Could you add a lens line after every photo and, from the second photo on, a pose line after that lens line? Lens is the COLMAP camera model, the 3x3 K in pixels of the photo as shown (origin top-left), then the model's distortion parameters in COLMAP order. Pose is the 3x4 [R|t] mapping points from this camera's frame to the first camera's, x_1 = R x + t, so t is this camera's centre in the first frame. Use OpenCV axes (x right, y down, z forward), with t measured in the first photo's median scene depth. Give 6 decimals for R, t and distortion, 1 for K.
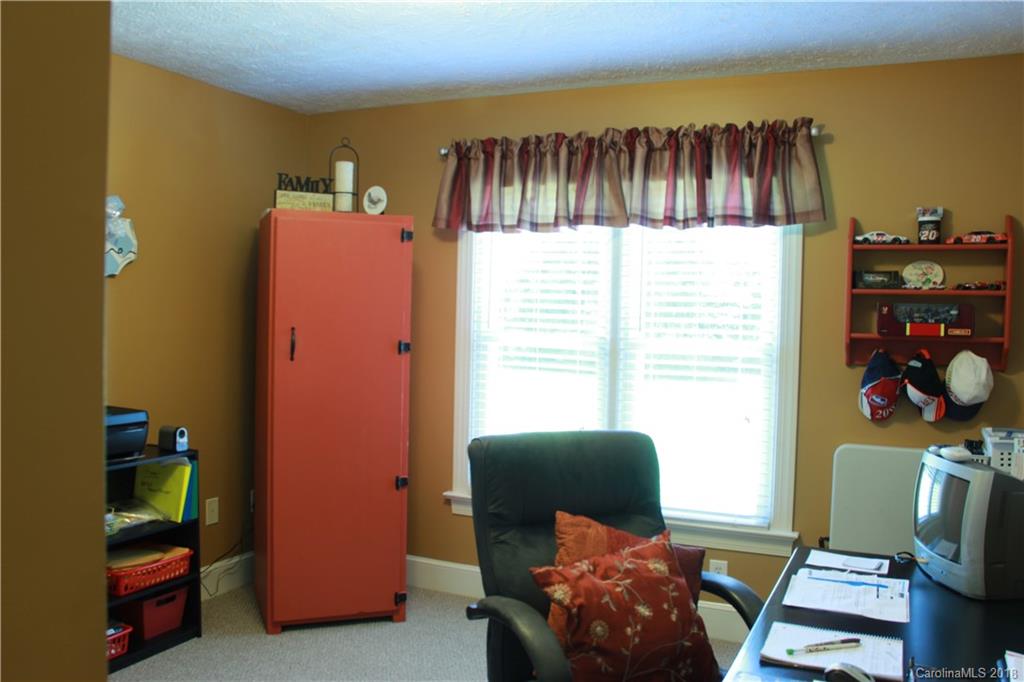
lens RADIAL K [[862.4, 0, 512.7], [0, 862.4, 350.6], [0, 0, 1]] dist [-0.182009, 0.170212]
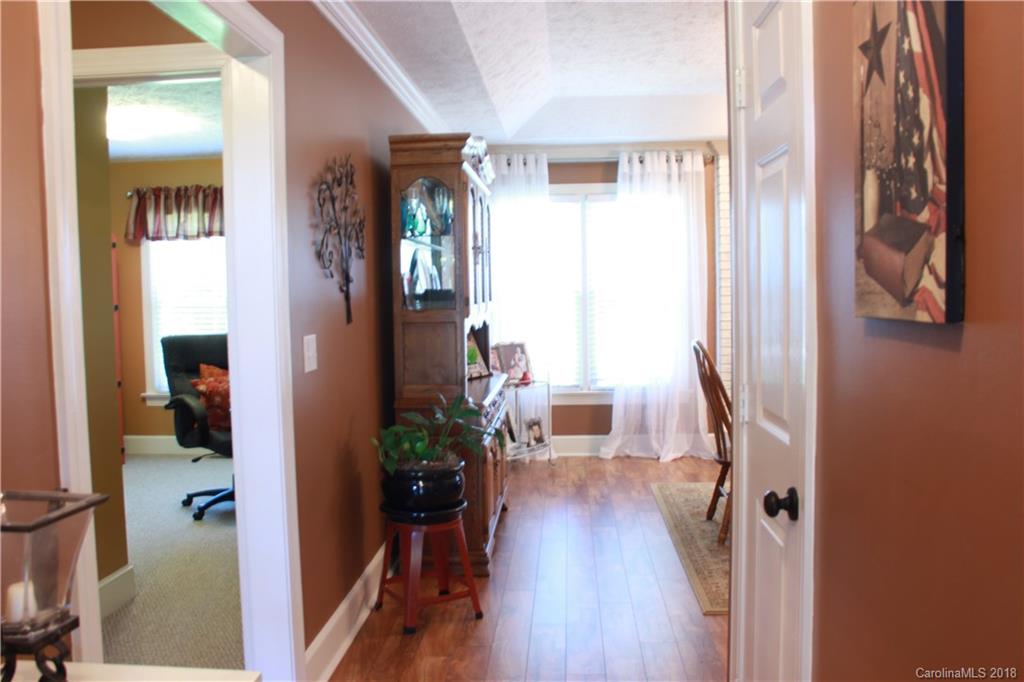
lens RADIAL K [[862.4, 0, 512.7], [0, 862.4, 350.6], [0, 0, 1]] dist [-0.182009, 0.170212]
pose [[0.926990, -0.062795, 0.369793, -0.005623], [0.052347, 0.997897, 0.038232, 0.058295], [-0.371416, -0.016083, 0.928327, -0.868668]]
